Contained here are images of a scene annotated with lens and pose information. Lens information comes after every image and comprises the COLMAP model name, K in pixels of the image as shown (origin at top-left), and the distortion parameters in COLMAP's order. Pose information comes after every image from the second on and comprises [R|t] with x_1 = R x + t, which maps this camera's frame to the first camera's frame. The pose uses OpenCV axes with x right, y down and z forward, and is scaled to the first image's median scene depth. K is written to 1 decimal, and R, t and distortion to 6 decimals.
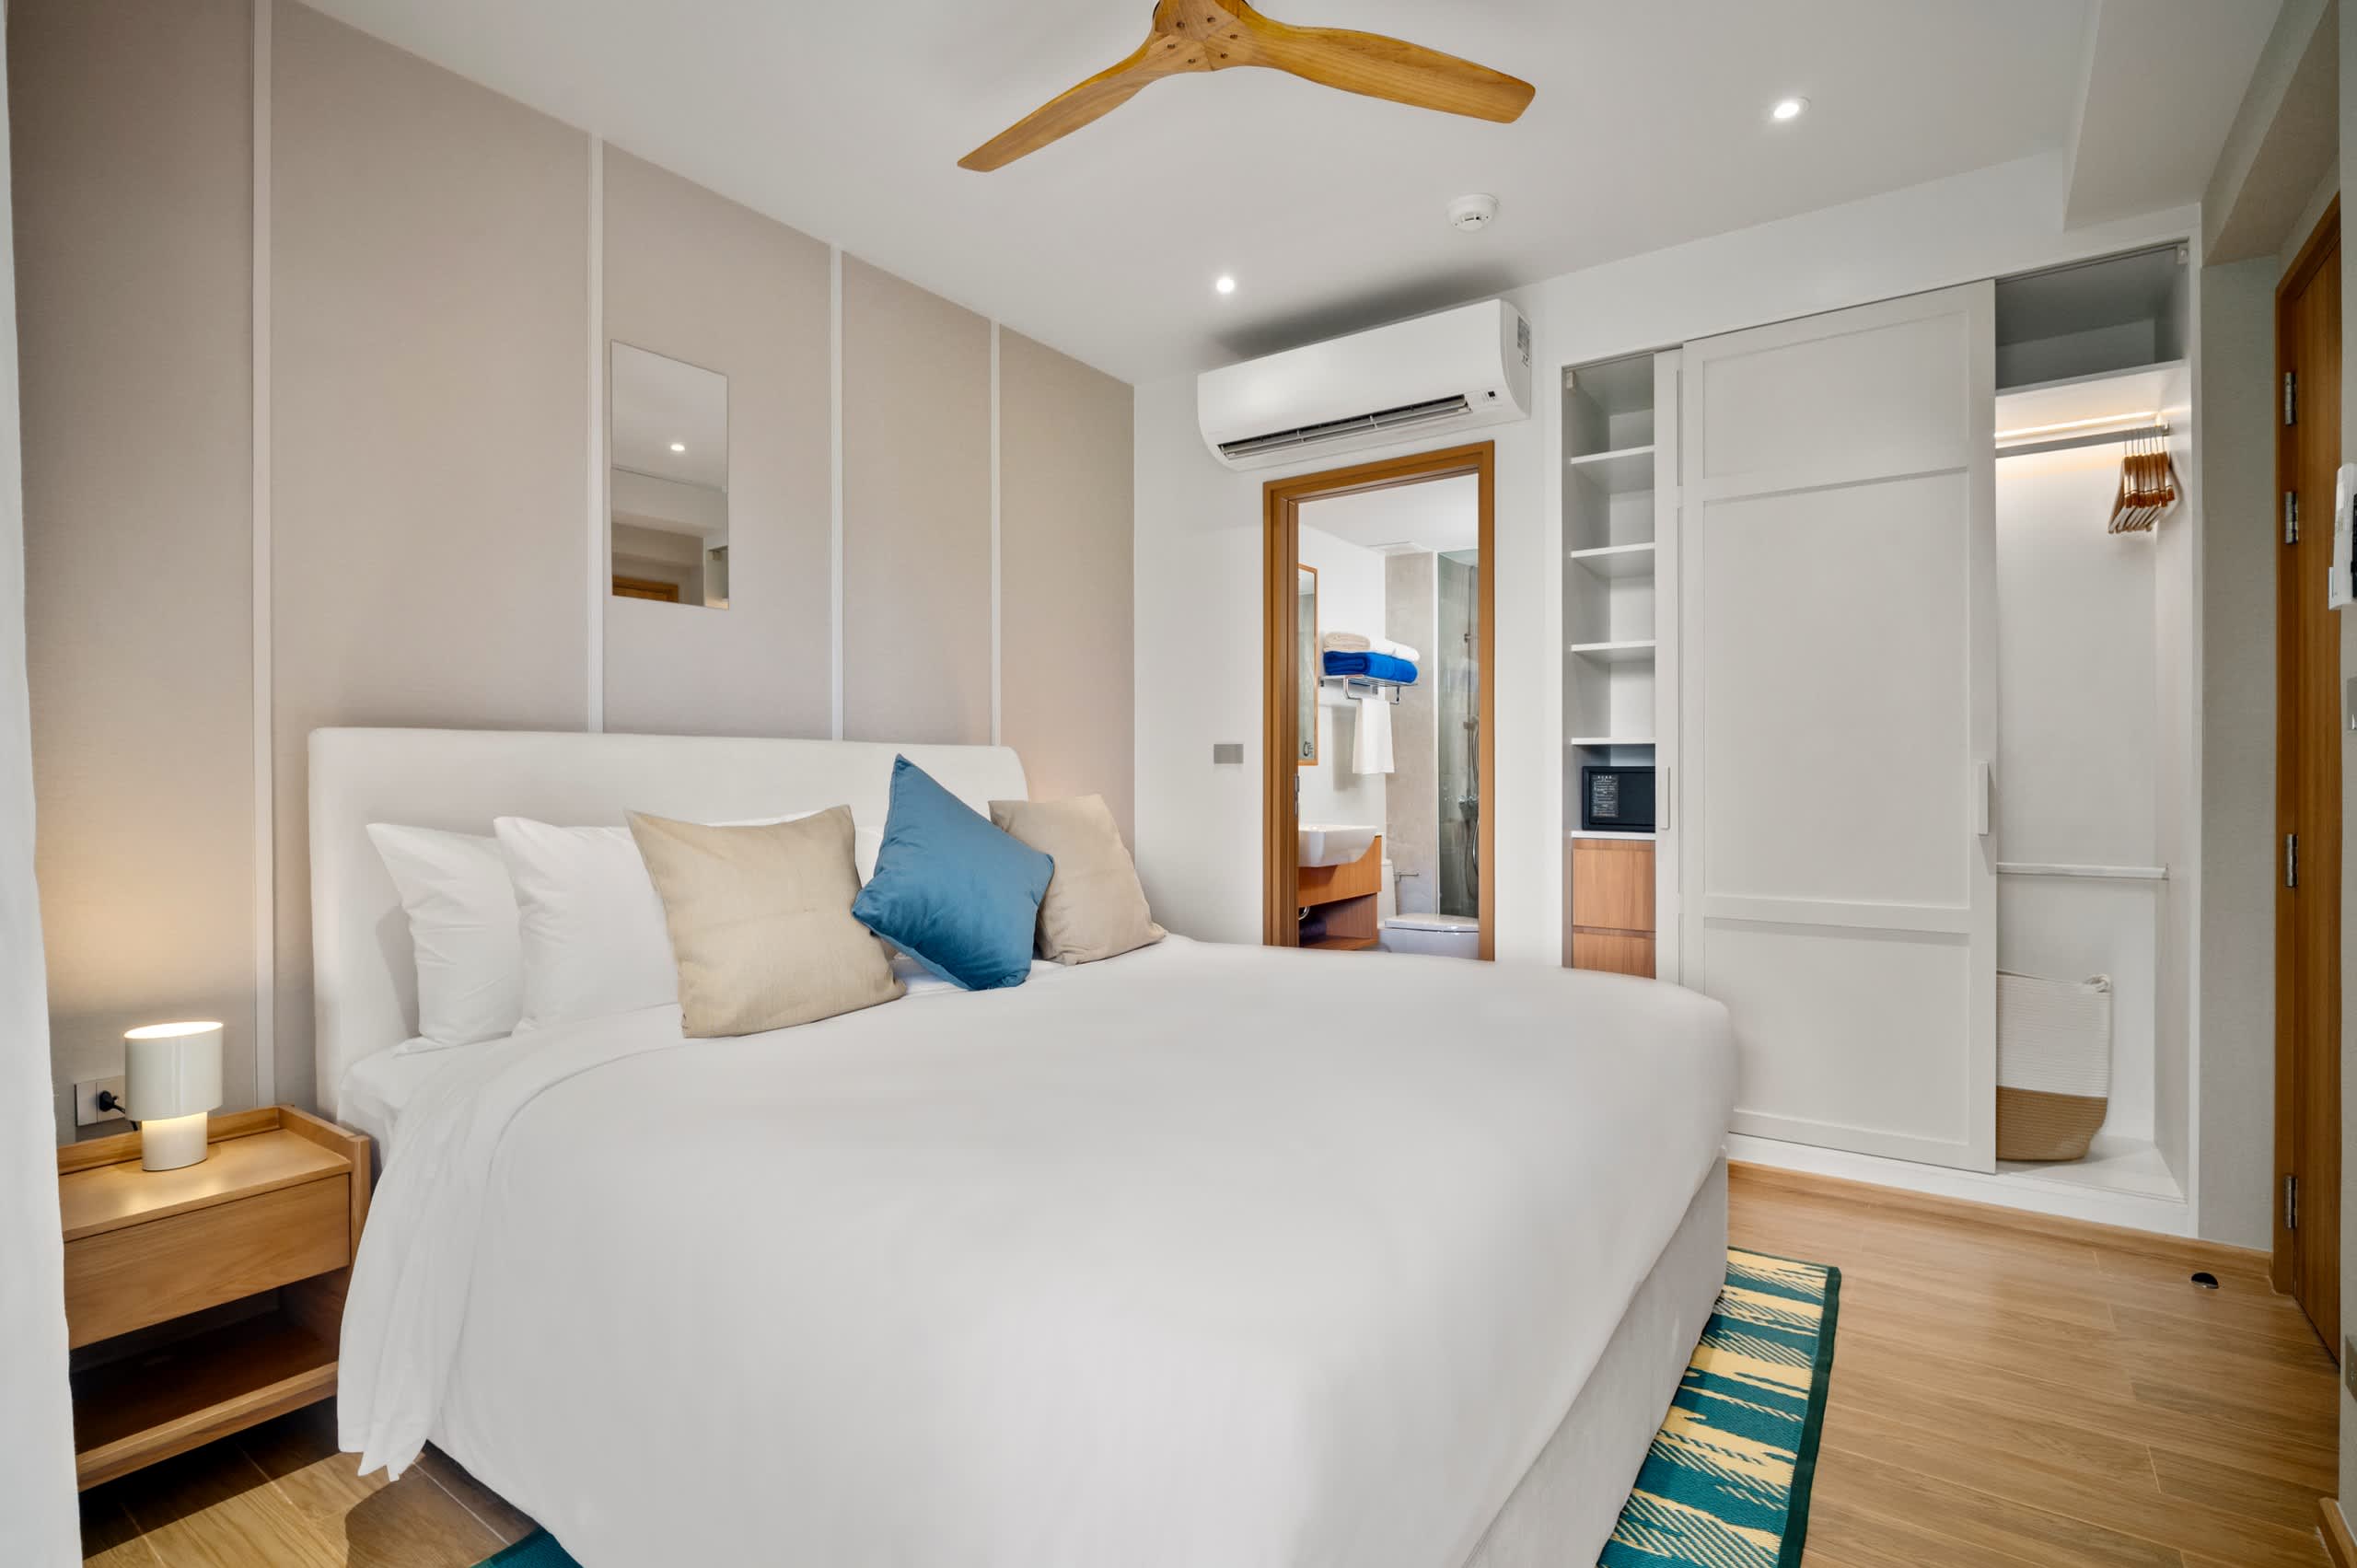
lens RADIAL K [[1104.8, 0, 1182.4], [0, 1104.8, 777.8], [0, 0, 1]] dist [0.002680, 0.000596]
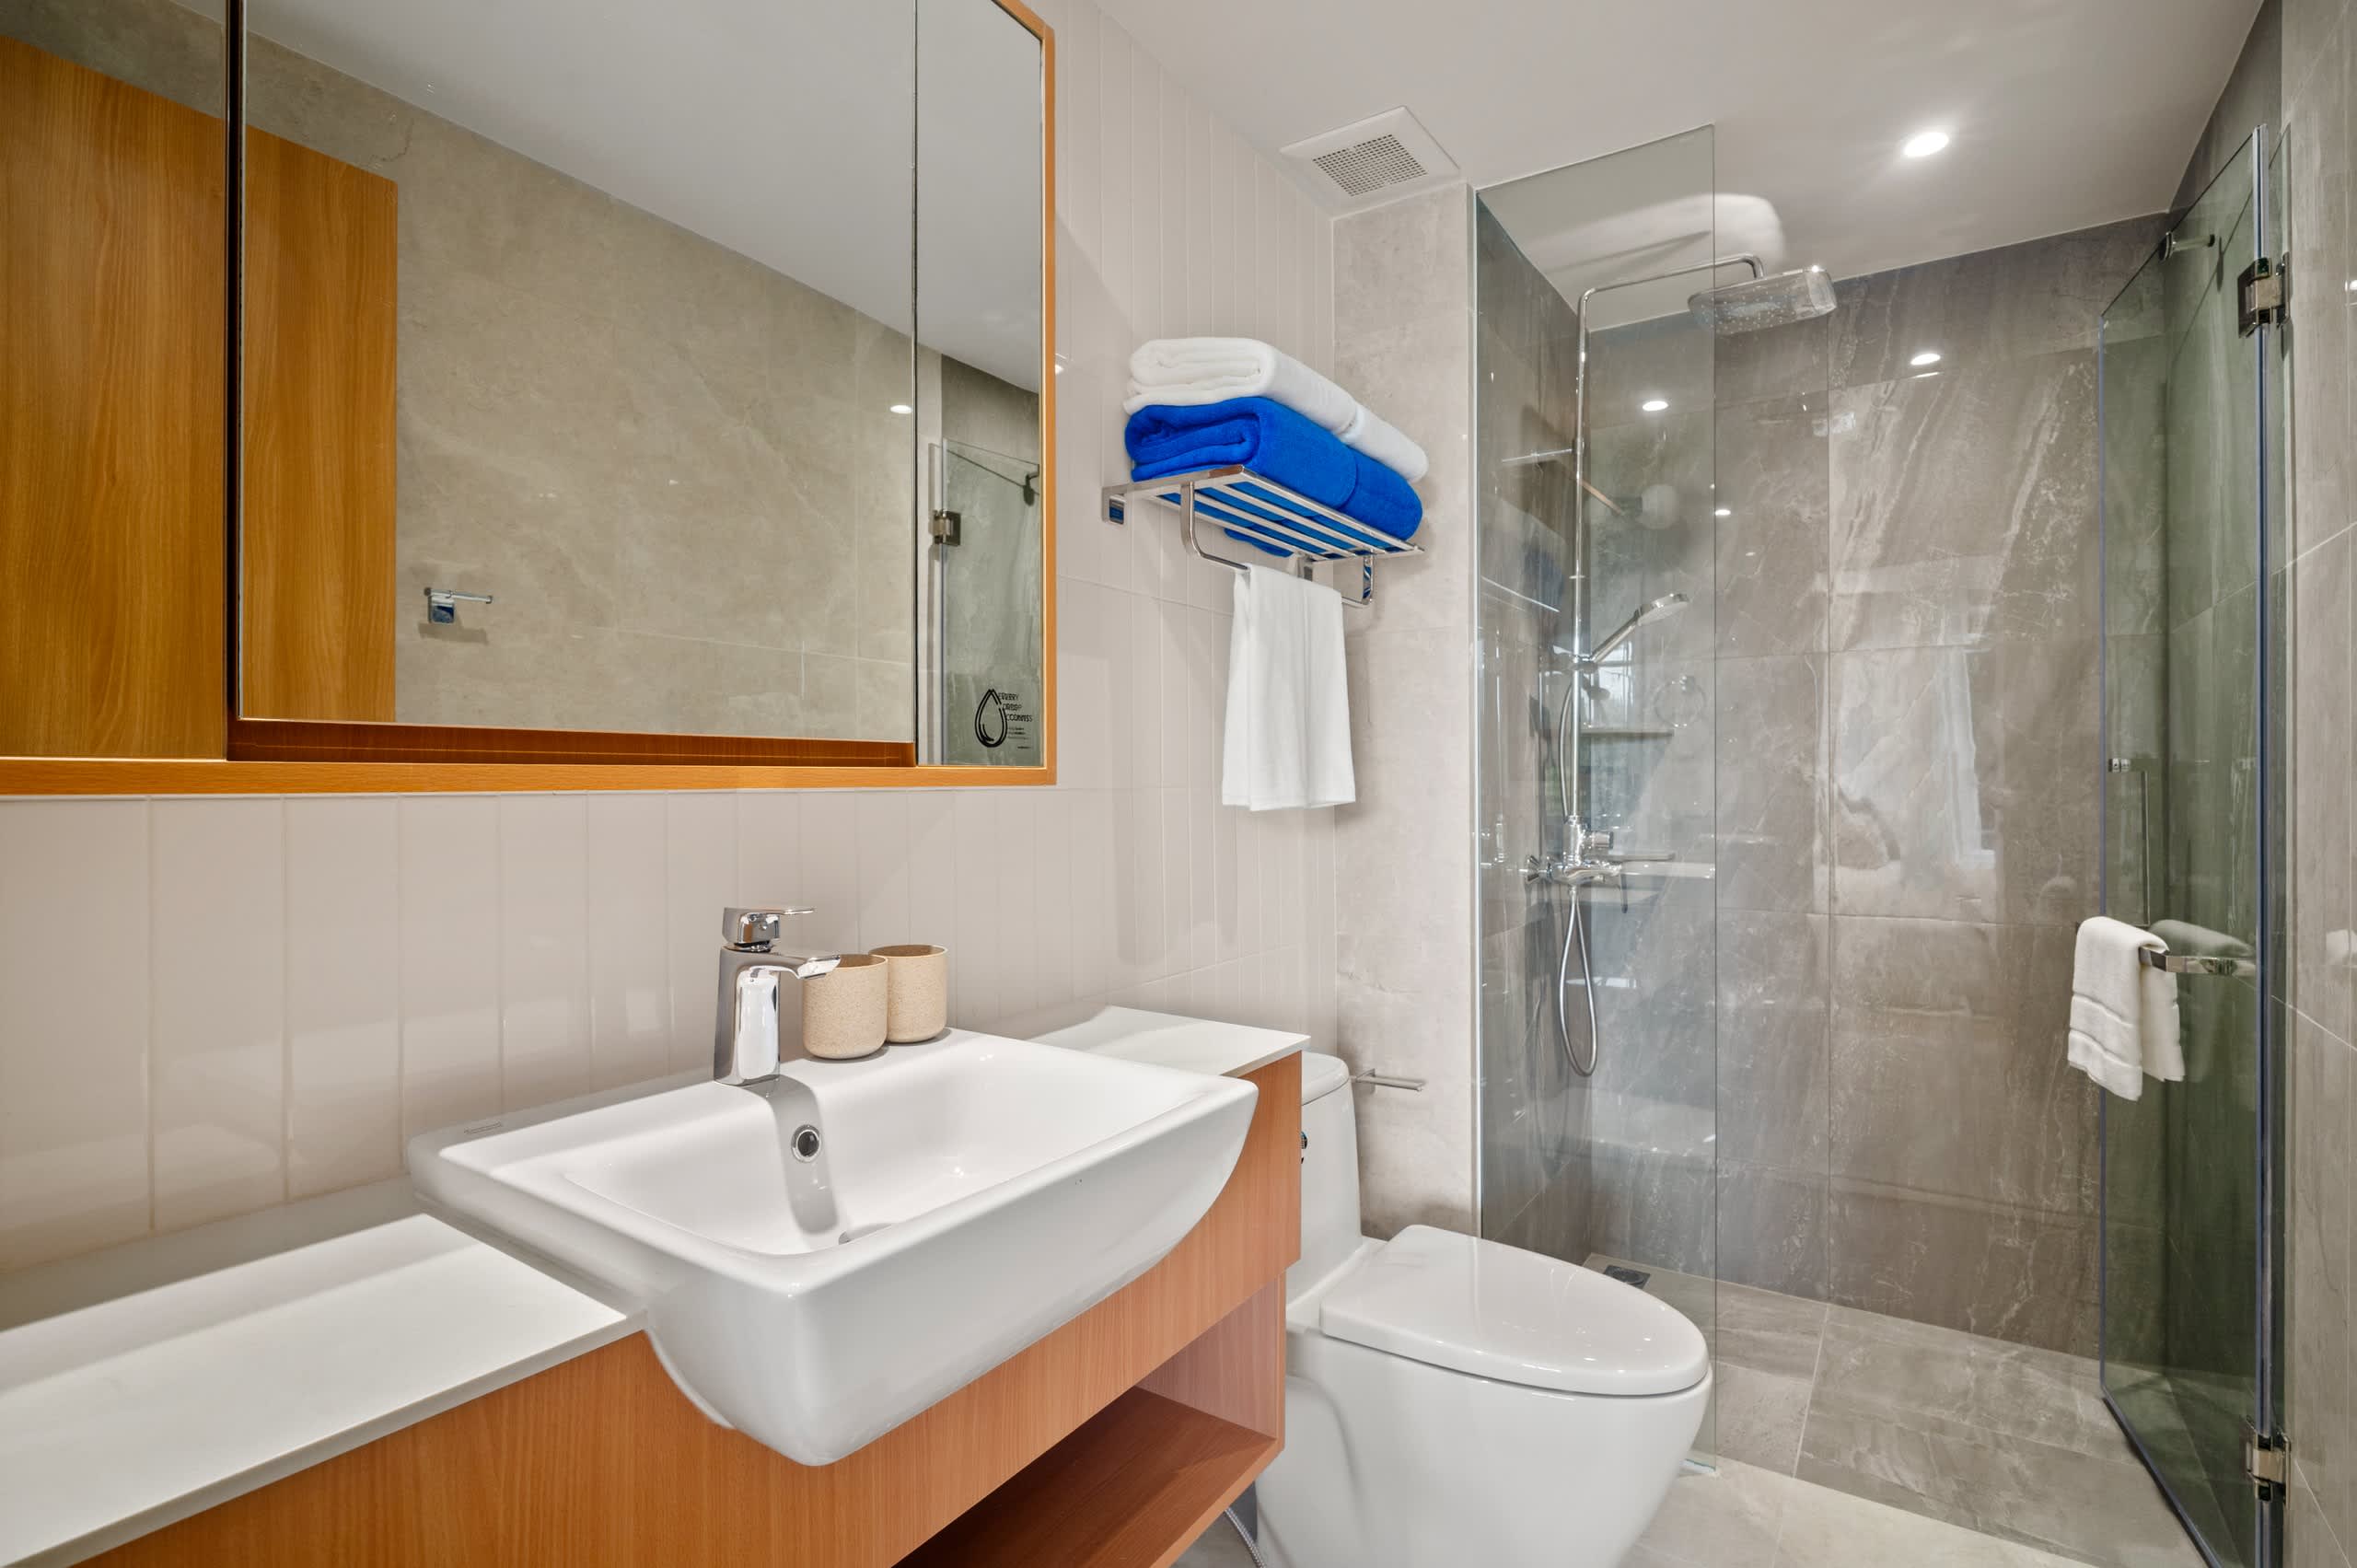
lens RADIAL K [[1104.8, 0, 1178.5], [0, 1104.8, 780.6], [0, 0, 1]] dist [0.002680, 0.000596]
pose [[0.999762, 0.002937, 0.021599, 0.132413], [-0.002792, 0.999973, -0.006731, -0.007867], [-0.021618, 0.006669, 0.999744, 0.674820]]
